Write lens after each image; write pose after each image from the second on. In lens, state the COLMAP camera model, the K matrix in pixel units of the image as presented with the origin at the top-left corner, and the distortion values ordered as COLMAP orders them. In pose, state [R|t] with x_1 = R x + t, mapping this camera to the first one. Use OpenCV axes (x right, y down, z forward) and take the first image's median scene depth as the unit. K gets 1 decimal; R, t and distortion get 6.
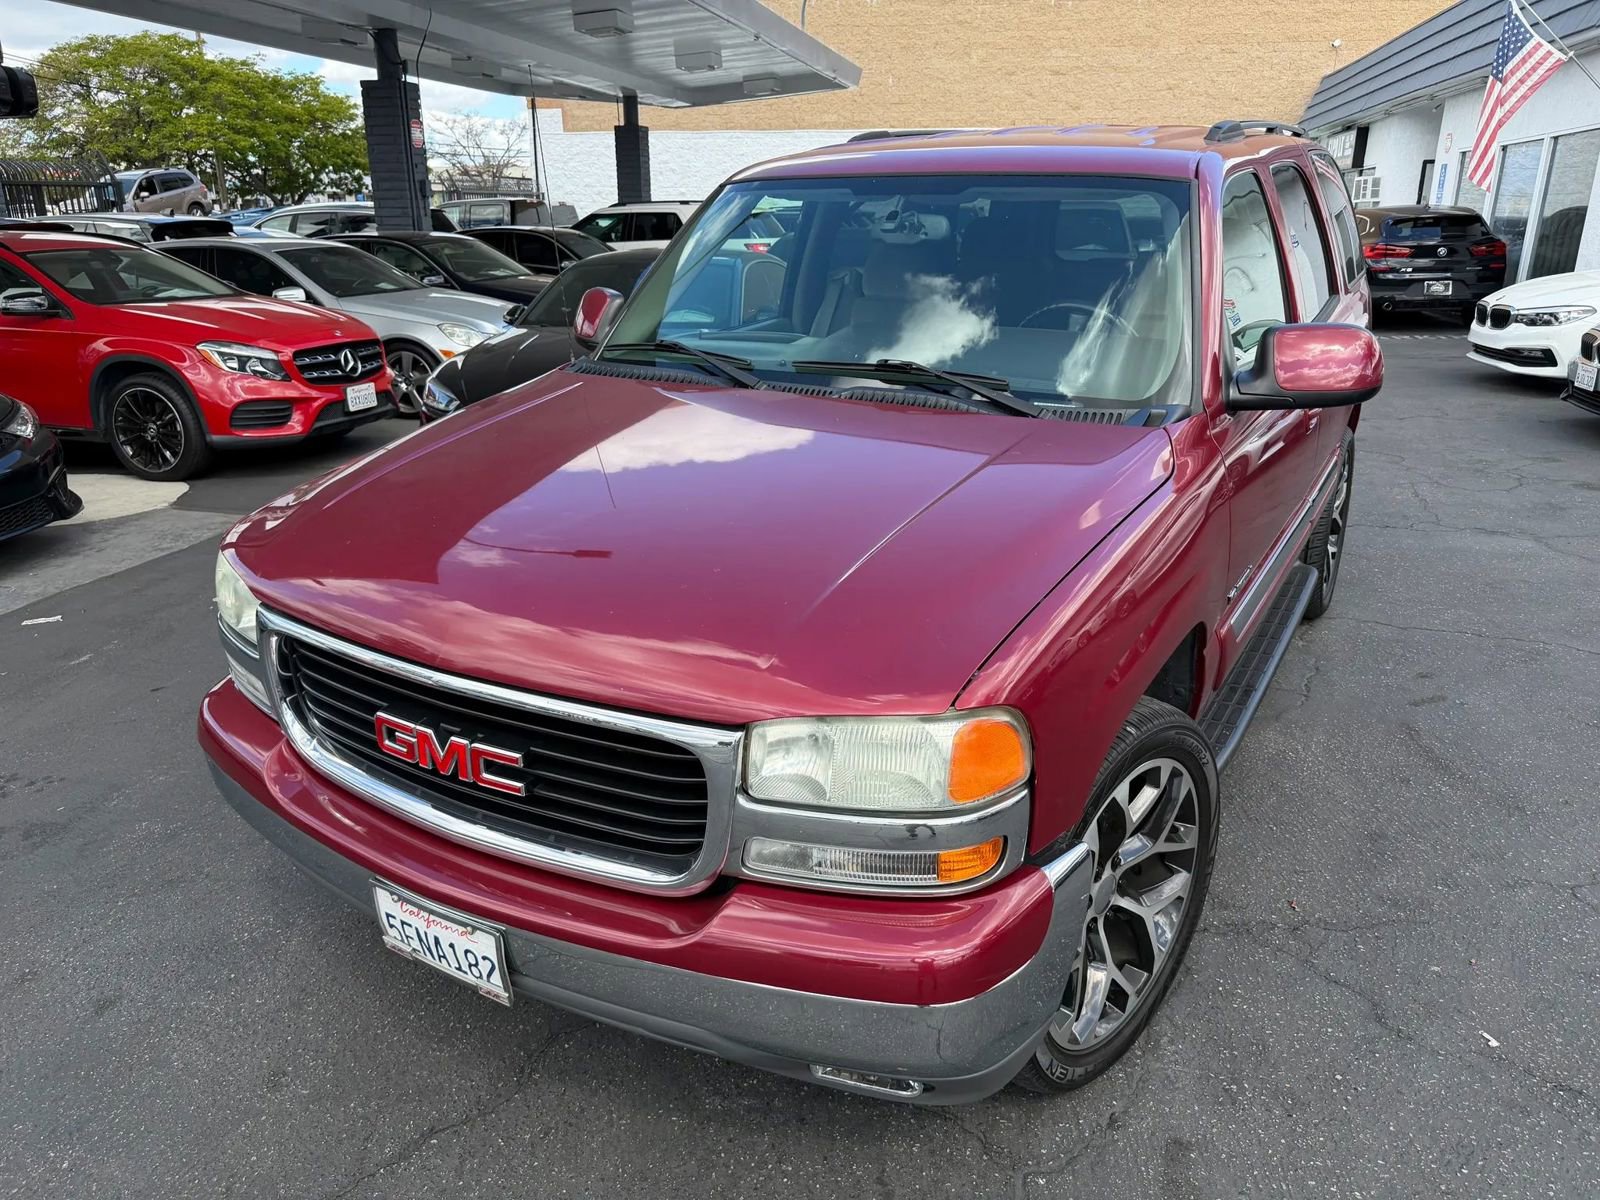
lens RADIAL K [[1143.4, 0, 809.4], [0, 1143.4, 605.3], [0, 0, 1]] dist [0.012742, -0.016486]
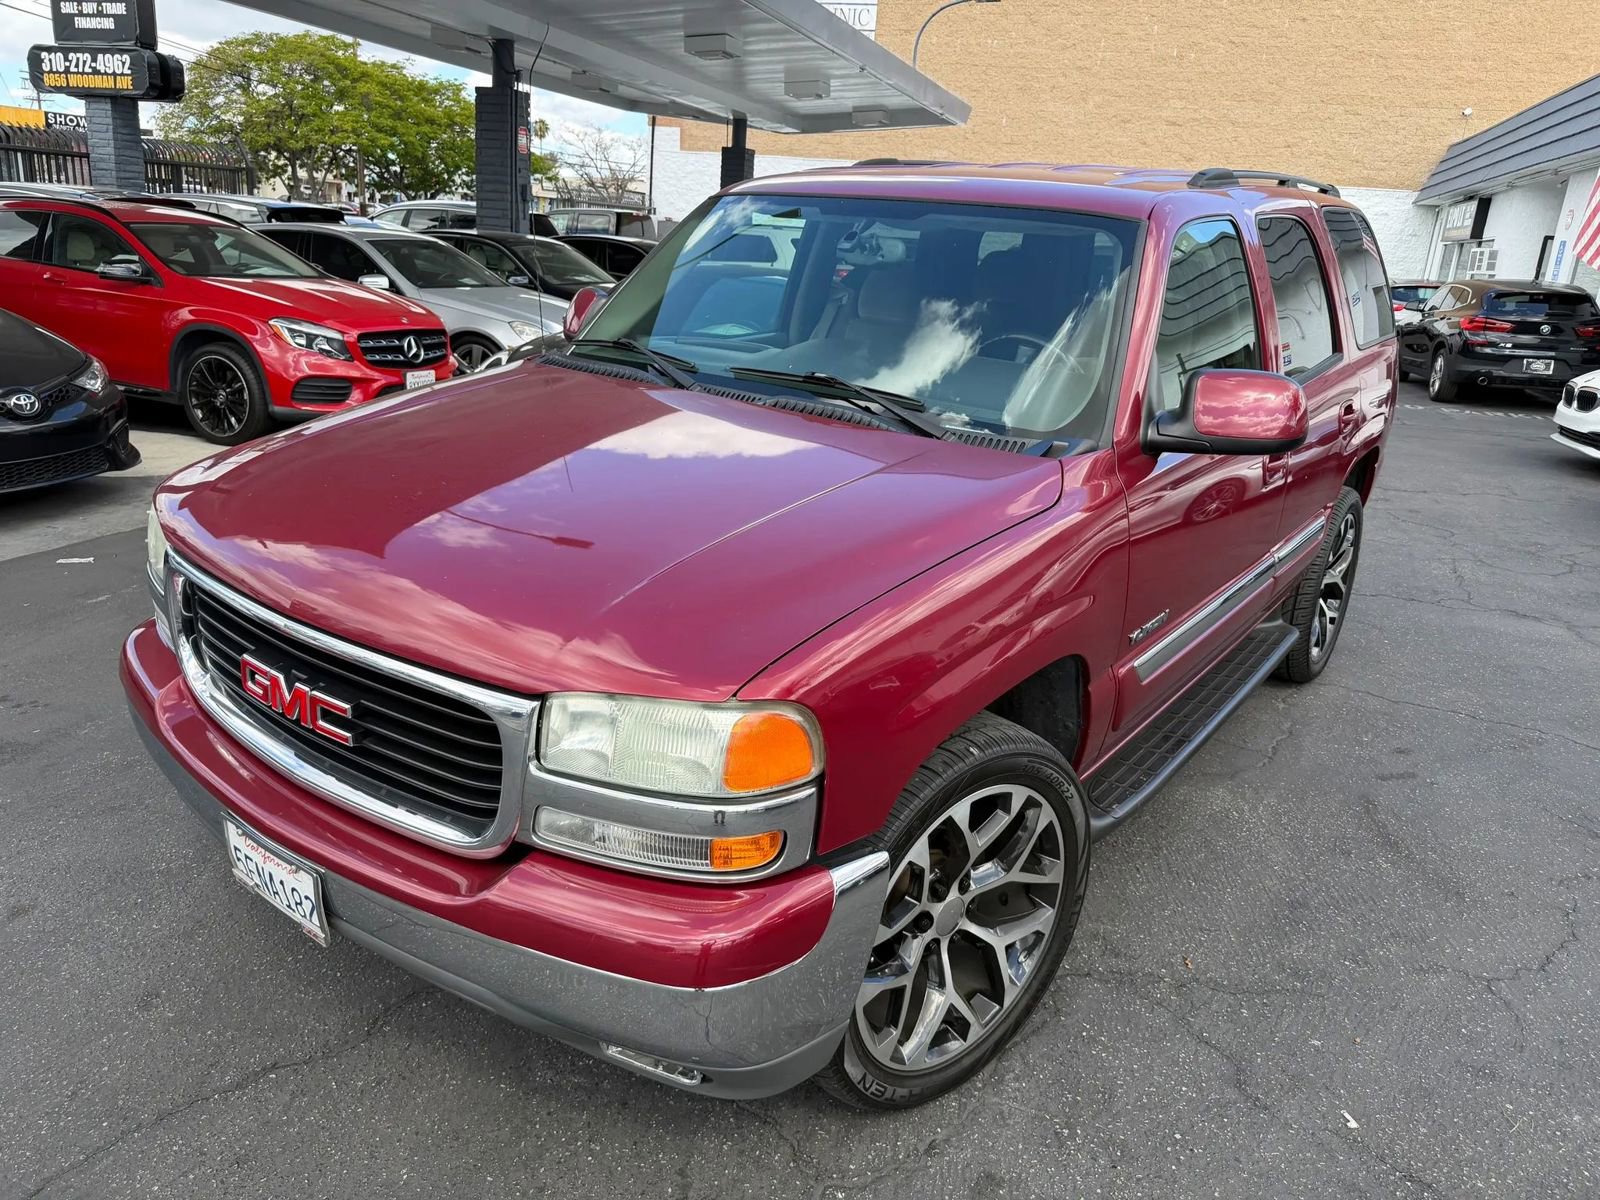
lens RADIAL K [[1143.4, 0, 795.0], [0, 1143.4, 593.1], [0, 0, 1]] dist [0.012742, -0.016486]
pose [[0.991655, 0.097511, -0.084327, 0.143257], [-0.100201, 0.994565, -0.028271, 0.010846], [0.081112, 0.036485, 0.996037, -0.009662]]
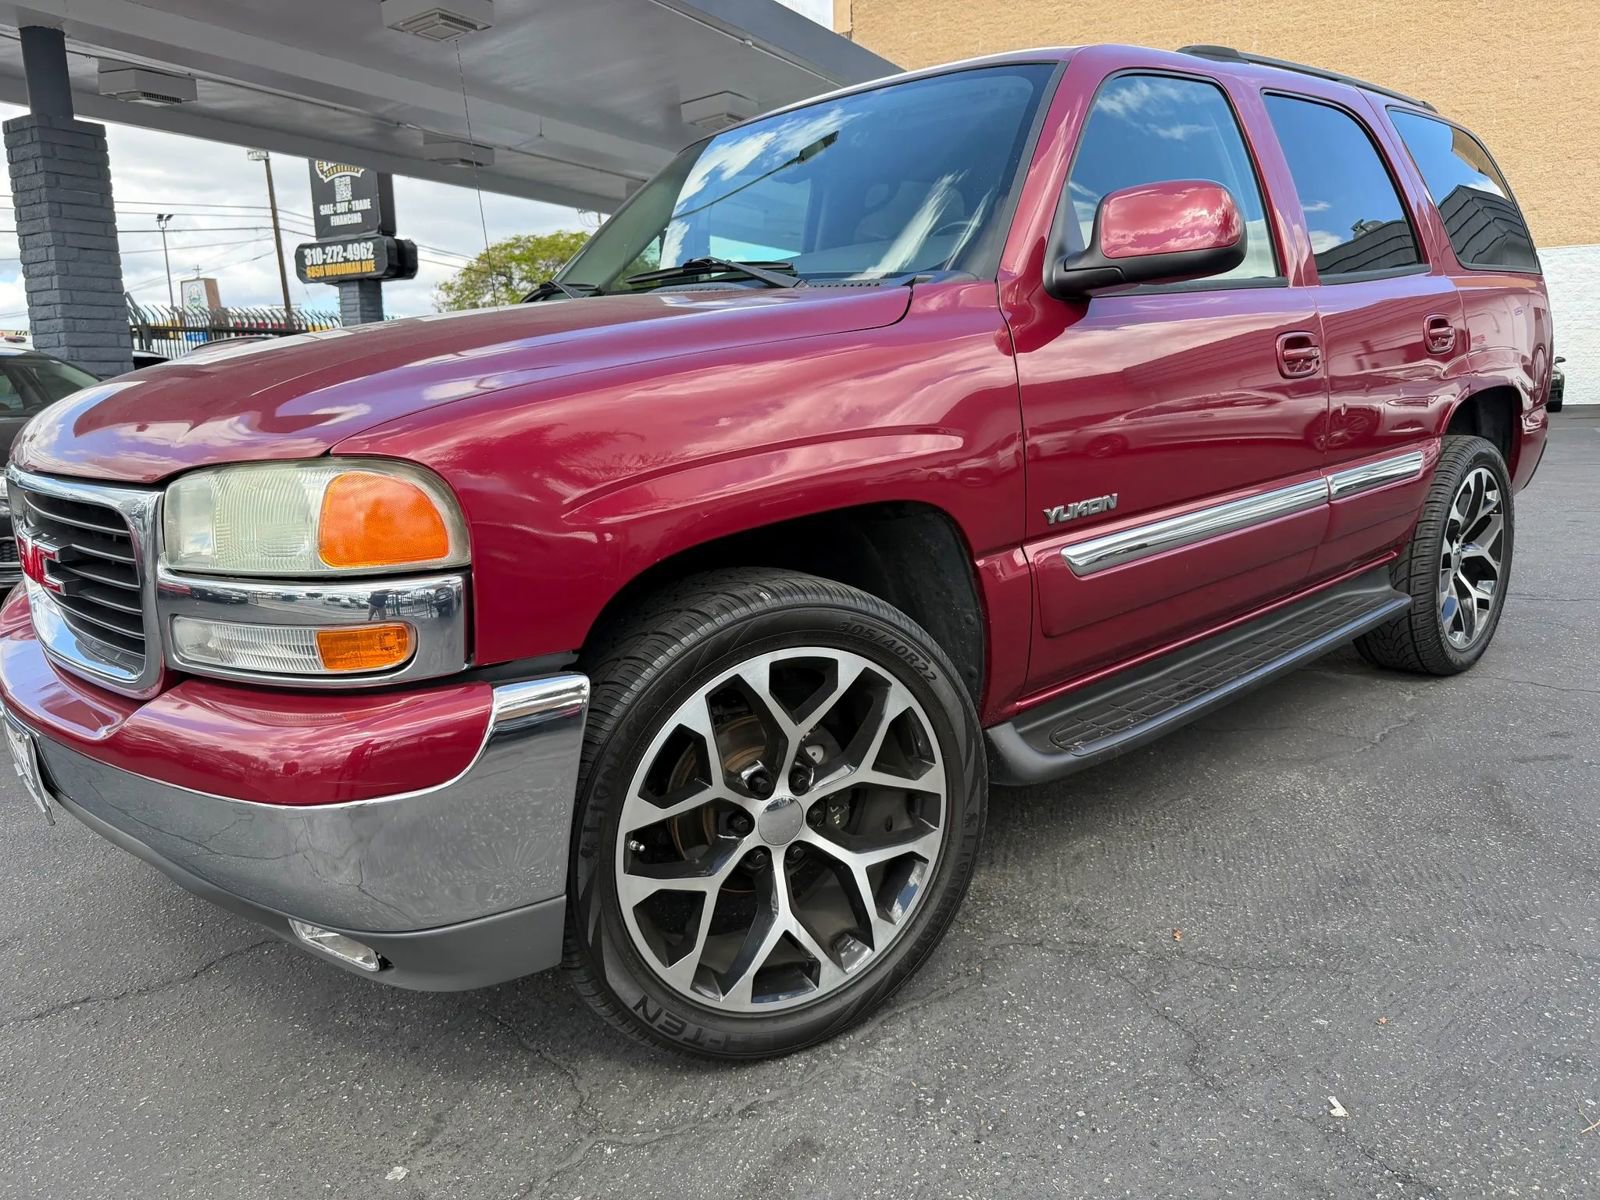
lens RADIAL K [[1143.4, 0, 798.0], [0, 1143.4, 596.9], [0, 0, 1]] dist [0.012742, -0.016486]
pose [[0.953333, 0.033130, -0.300099, 0.404143], [-0.075580, 0.988501, -0.130970, 0.157799], [0.292309, 0.147539, 0.944874, 0.165924]]
